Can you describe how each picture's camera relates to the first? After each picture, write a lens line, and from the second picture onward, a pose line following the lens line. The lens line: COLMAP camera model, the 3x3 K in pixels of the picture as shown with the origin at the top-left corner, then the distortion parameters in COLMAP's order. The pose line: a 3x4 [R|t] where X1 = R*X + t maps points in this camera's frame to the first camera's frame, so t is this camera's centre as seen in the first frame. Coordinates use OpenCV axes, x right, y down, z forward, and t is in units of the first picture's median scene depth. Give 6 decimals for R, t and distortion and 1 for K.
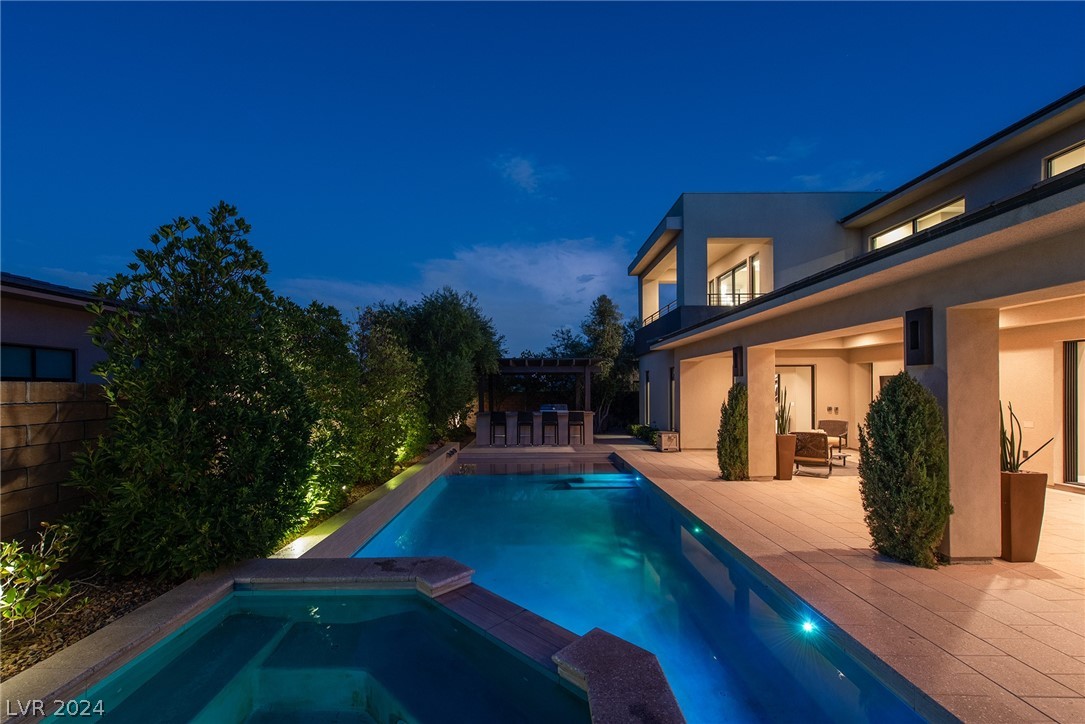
lens RADIAL K [[437.3, 0, 531.0], [0, 437.3, 390.2], [0, 0, 1]] dist [0.001458, -0.000749]
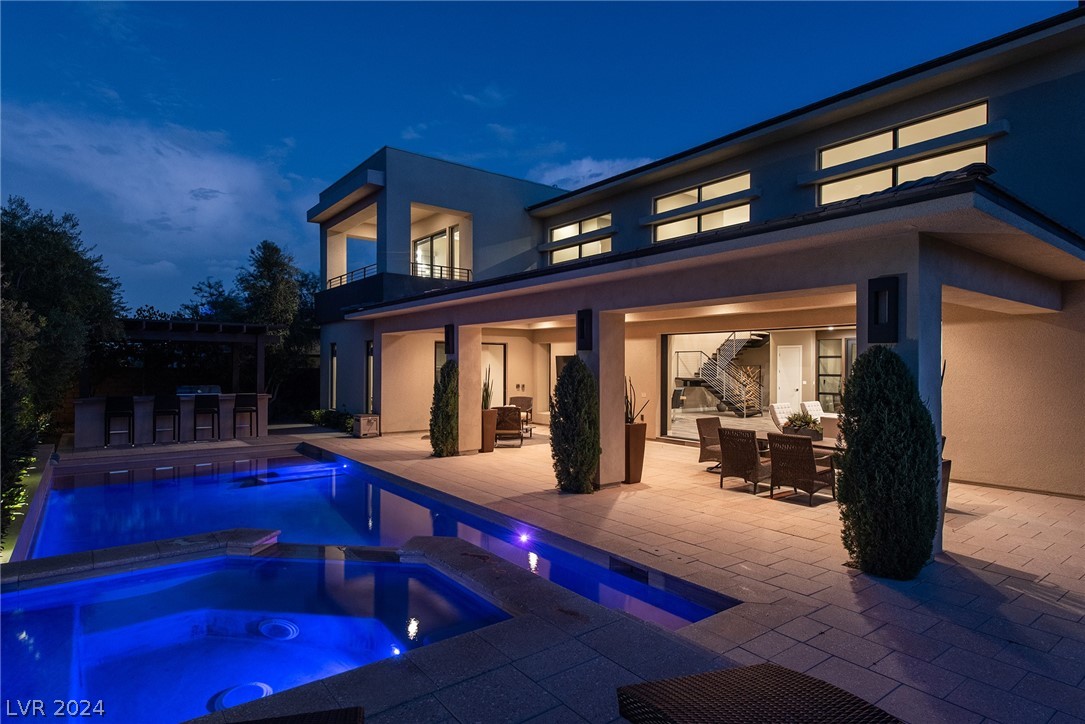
lens RADIAL K [[596.1, 0, 543.8], [0, 596.1, 365.8], [0, 0, 1]] dist [-0.001703, 0.000435]
pose [[0.786563, 0.010171, 0.617426, -0.157356], [-0.008439, 0.999948, -0.005722, 0.001545], [-0.617453, -0.000709, 0.786608, -0.167708]]
